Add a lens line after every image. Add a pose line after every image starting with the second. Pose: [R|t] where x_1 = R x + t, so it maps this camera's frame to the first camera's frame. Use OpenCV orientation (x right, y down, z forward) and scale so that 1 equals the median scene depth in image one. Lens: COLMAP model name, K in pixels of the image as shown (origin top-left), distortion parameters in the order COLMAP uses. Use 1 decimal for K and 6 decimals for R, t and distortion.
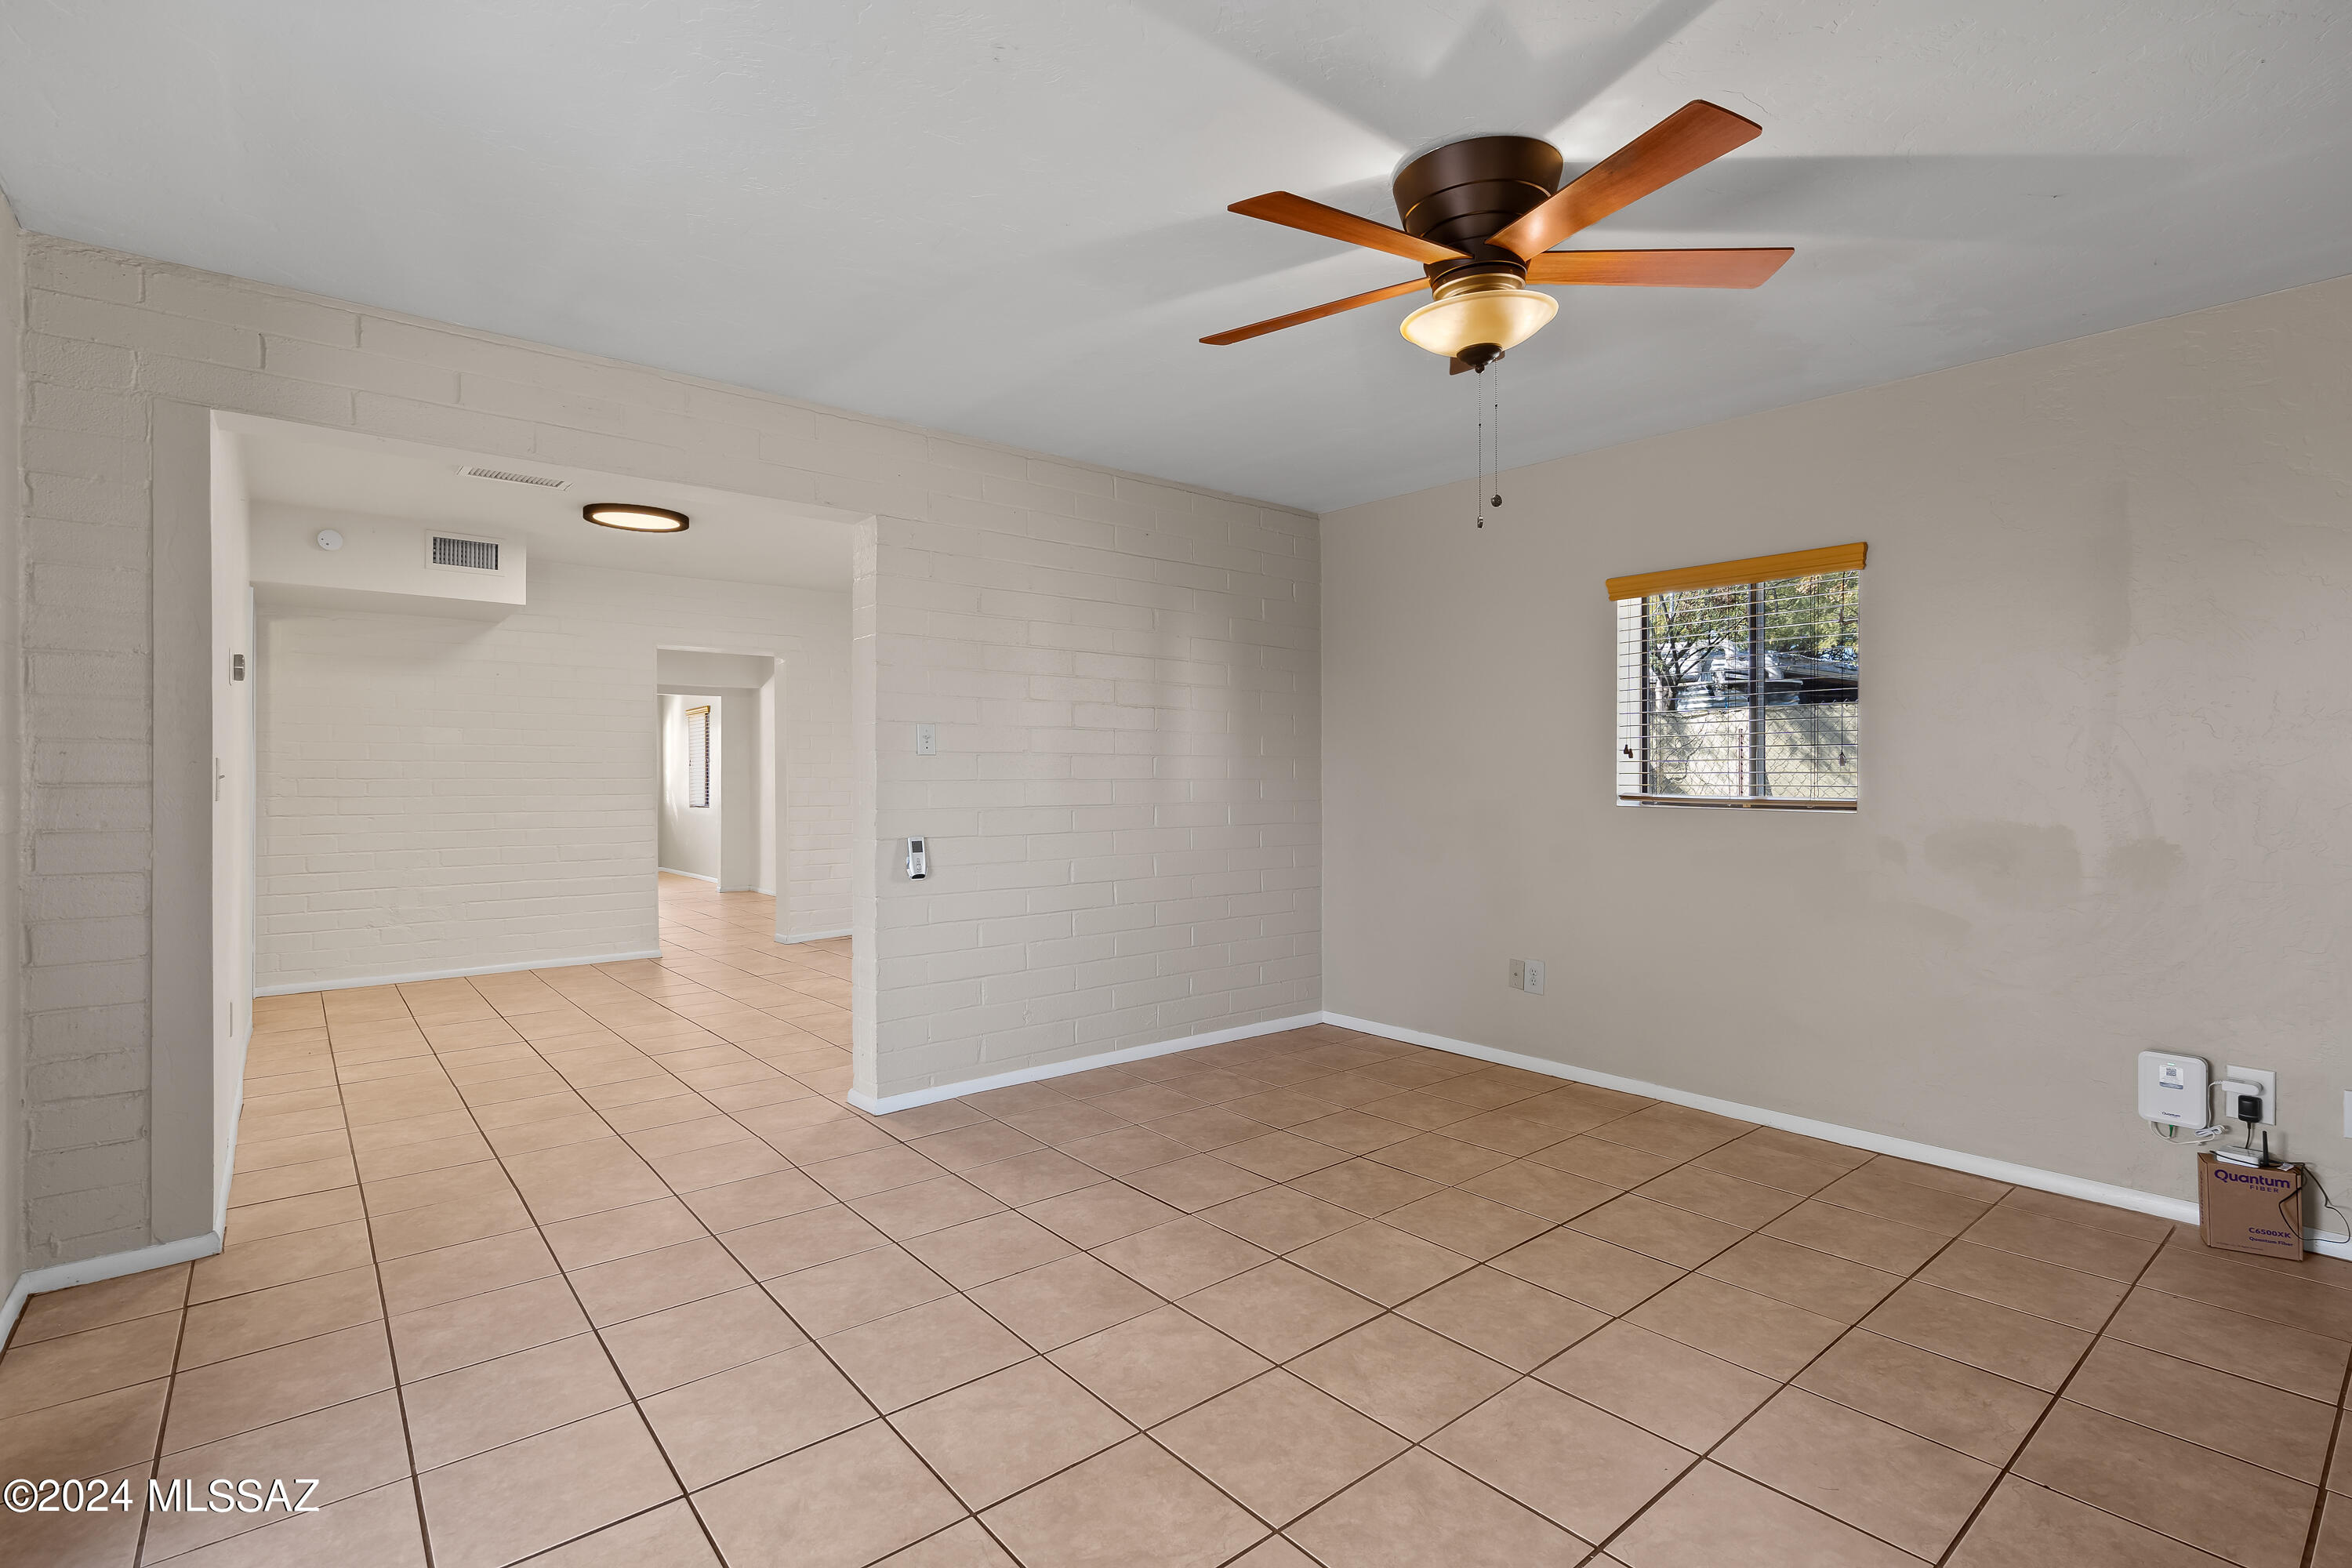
lens RADIAL K [[1084.3, 0, 1175.0], [0, 1084.3, 779.2], [0, 0, 1]] dist [-0.004223, 0.000635]
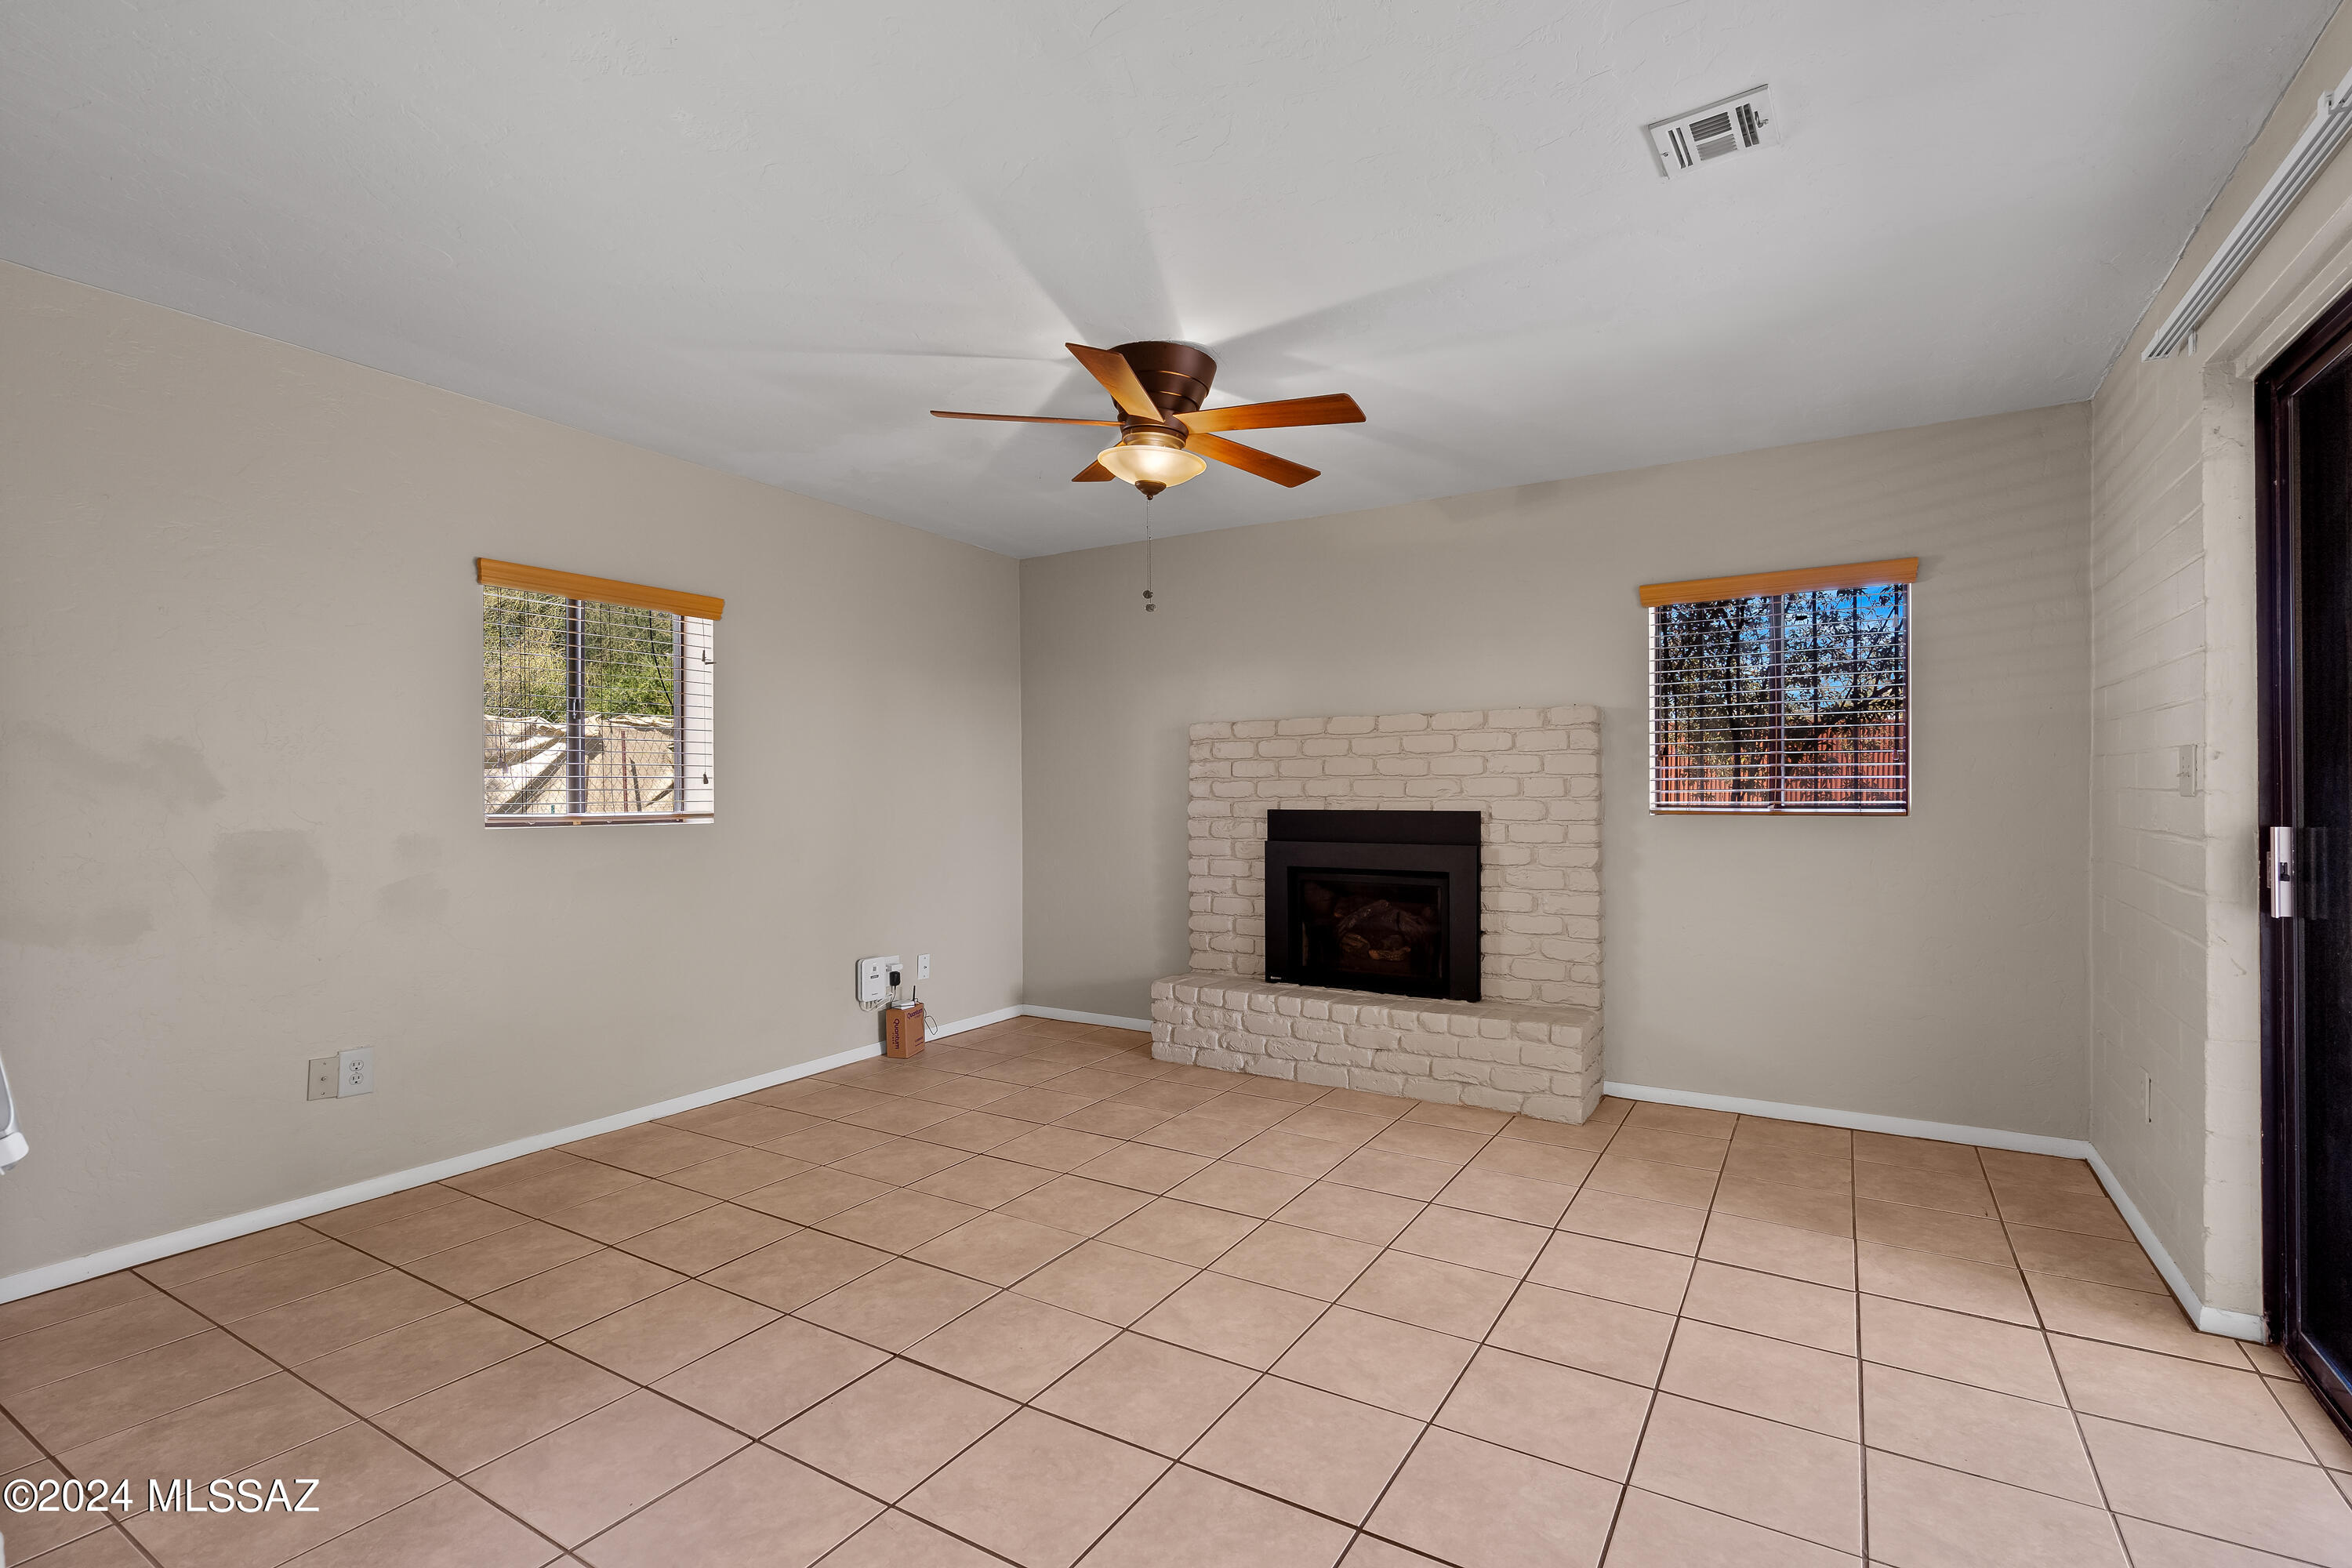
lens RADIAL K [[1084.3, 0, 1176.1], [0, 1084.3, 784.9], [0, 0, 1]] dist [-0.004223, 0.000635]
pose [[-0.324214, 0.005988, 0.945965, -0.818692], [0.008983, 0.999954, -0.003251, -0.003416], [-0.945941, 0.007444, -0.324253, 1.099629]]
